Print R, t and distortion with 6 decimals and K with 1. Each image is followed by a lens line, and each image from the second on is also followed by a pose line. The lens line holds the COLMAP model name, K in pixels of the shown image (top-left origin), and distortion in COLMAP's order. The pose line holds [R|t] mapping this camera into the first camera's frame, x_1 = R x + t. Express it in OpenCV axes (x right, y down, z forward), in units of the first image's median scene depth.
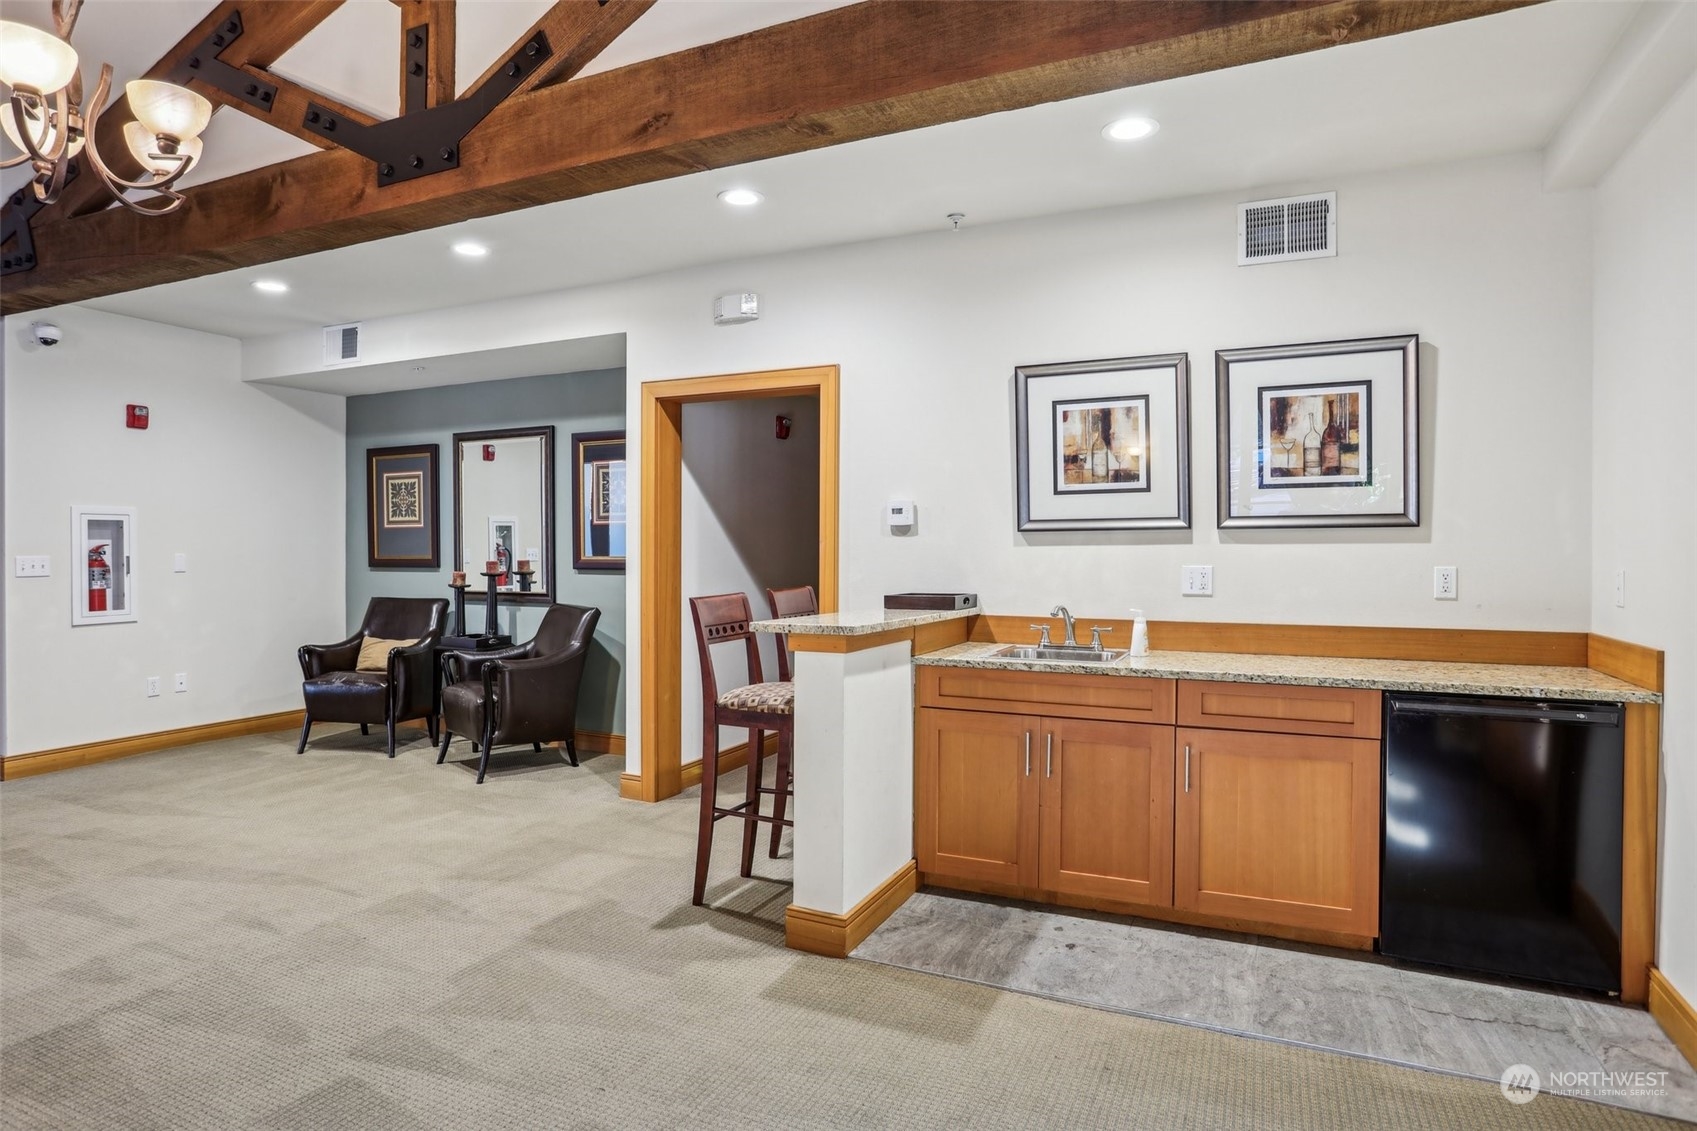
lens RADIAL K [[971.2, 0, 847.5], [0, 971.2, 564.1], [0, 0, 1]] dist [-0.000784, -0.000208]
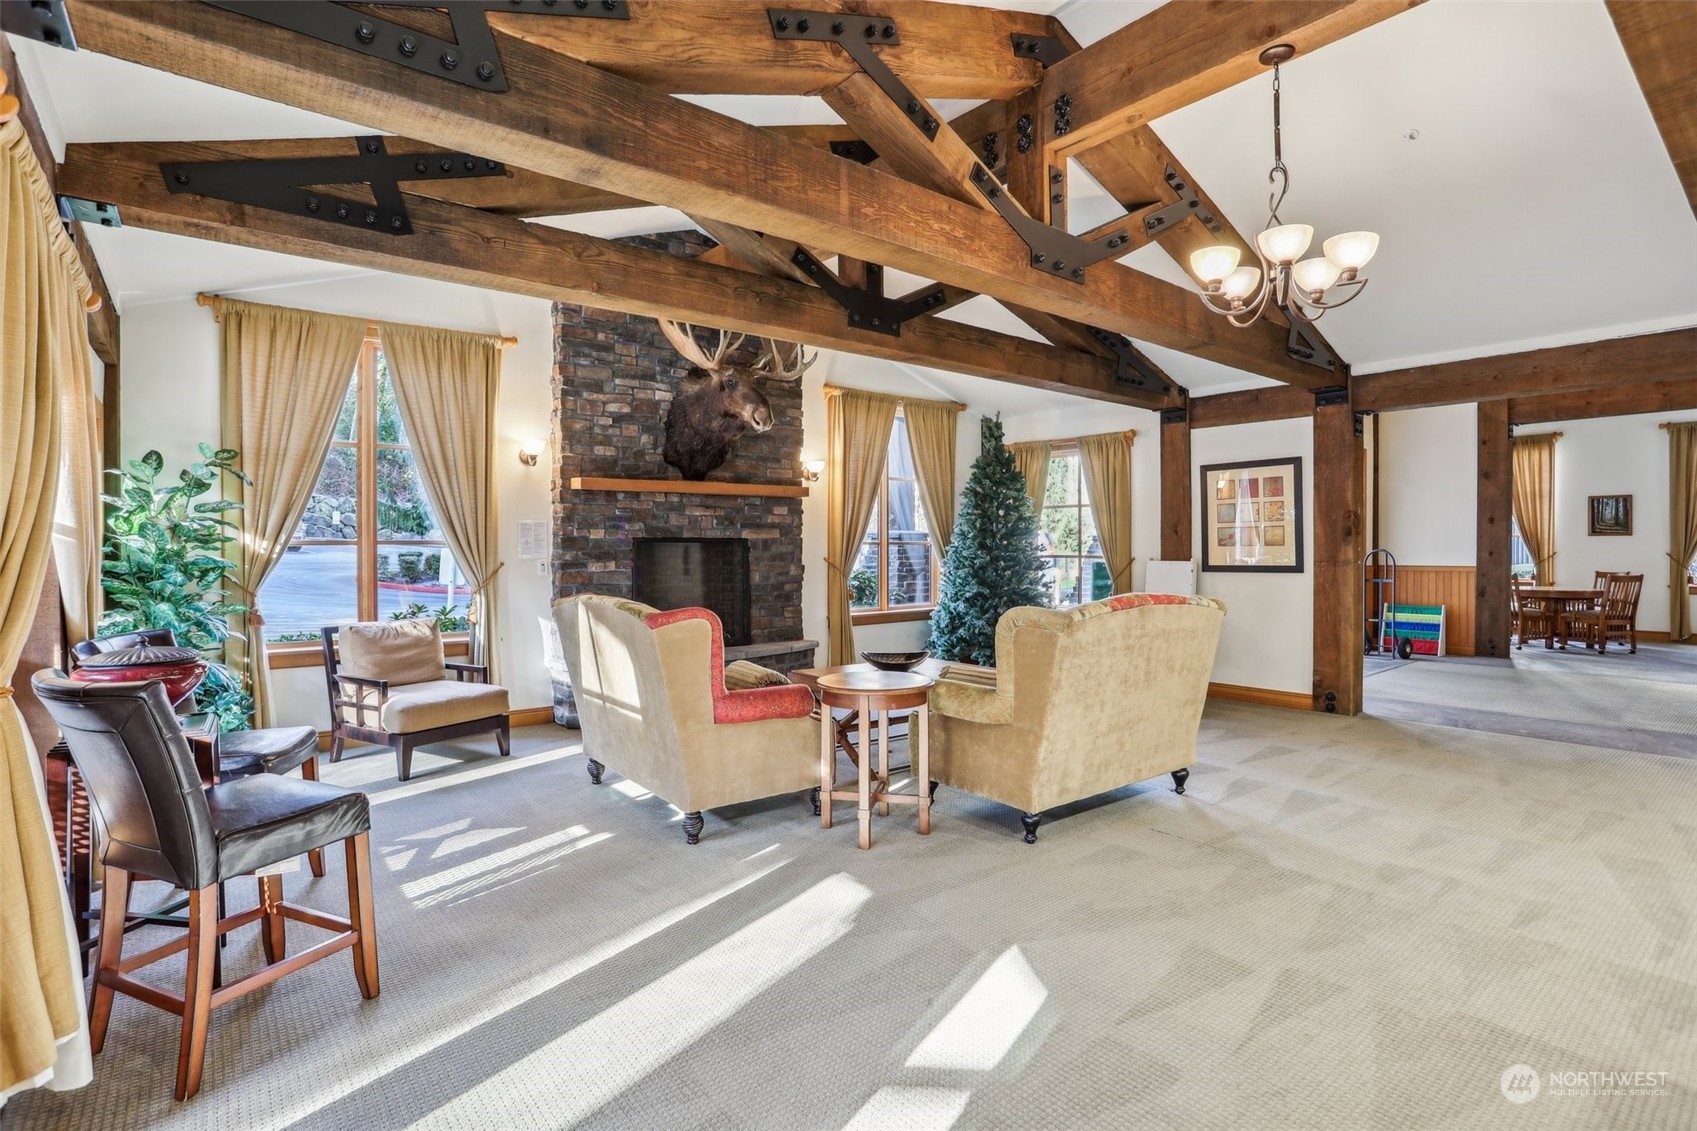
lens RADIAL K [[831.4, 0, 849.5], [0, 831.4, 565.5], [0, 0, 1]] dist [-0.000670, -0.000079]
pose [[-0.488765, 0.007474, -0.872384, 0.508731], [-0.003089, 0.999942, 0.010297, -0.005363], [0.872410, 0.007727, -0.488714, 0.809545]]
